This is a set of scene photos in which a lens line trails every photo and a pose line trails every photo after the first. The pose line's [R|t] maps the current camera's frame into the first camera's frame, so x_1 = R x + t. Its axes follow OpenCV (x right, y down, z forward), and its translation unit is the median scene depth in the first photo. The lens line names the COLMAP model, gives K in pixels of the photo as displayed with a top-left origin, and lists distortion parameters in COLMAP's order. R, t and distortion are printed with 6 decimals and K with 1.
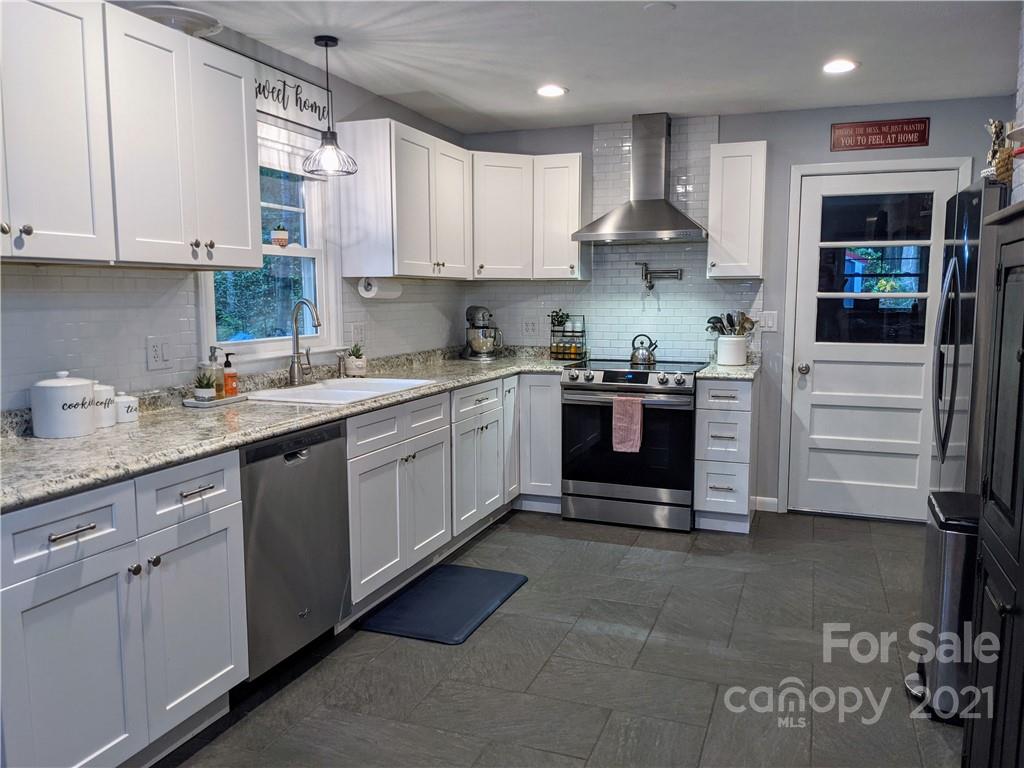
lens RADIAL K [[816.8, 0, 515.6], [0, 816.8, 387.3], [0, 0, 1]] dist [0.069550, -0.102326]
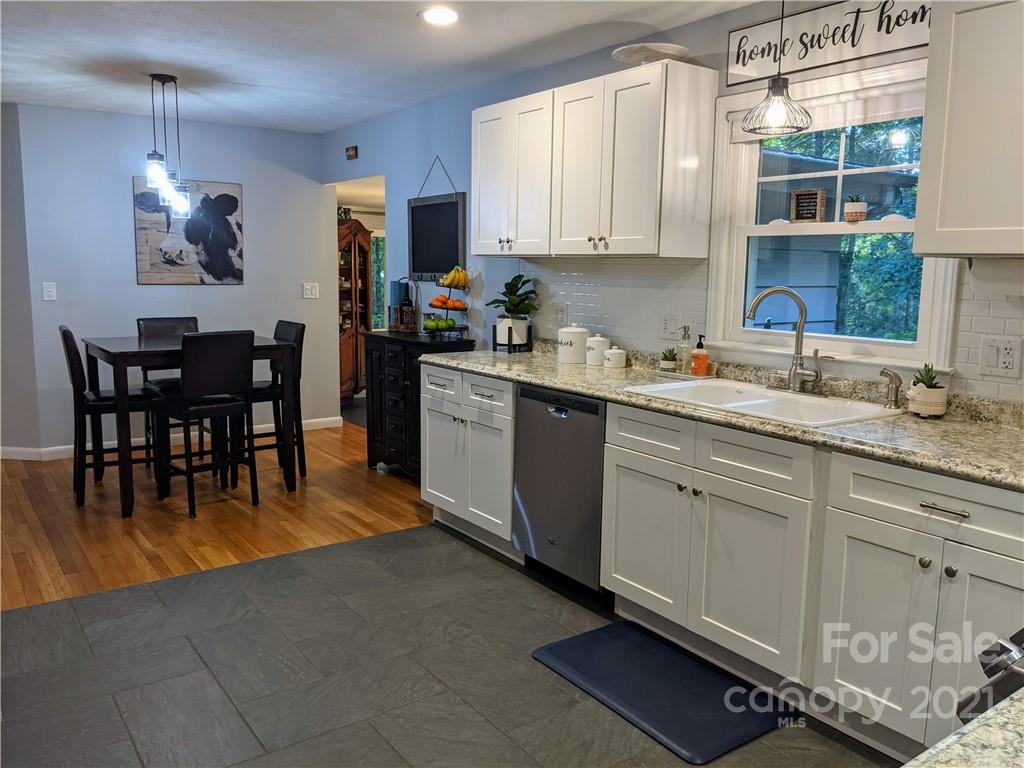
lens RADIAL K [[768.5, 0, 490.7], [0, 768.5, 383.5], [0, 0, 1]] dist [0.002168, -0.005240]
pose [[-0.564121, 0.114721, -0.817683, 0.434115], [-0.113014, 0.970253, 0.214095, -0.114275], [0.817921, 0.213185, -0.534376, 0.932825]]
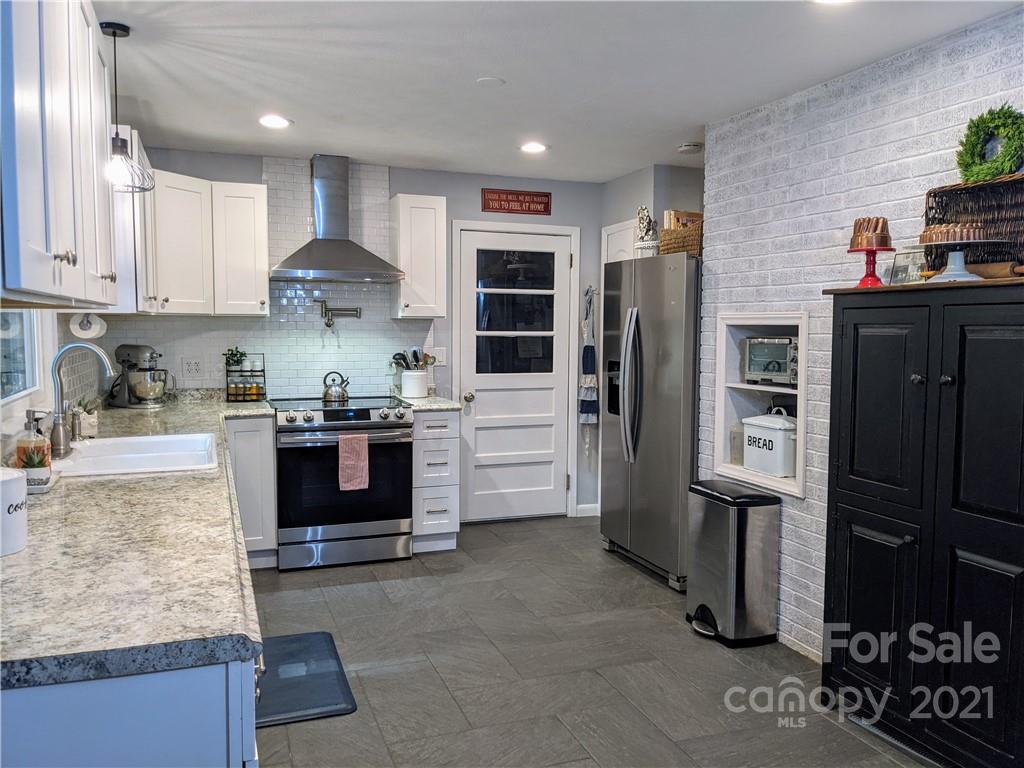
lens RADIAL K [[816.8, 0, 515.6], [0, 816.8, 387.3], [0, 0, 1]] dist [0.069550, -0.102326]
pose [[0.748404, -0.046440, 0.661616, -0.365704], [0.069678, 0.997531, -0.008800, -0.022718], [-0.659573, 0.052686, 0.749791, 0.108745]]
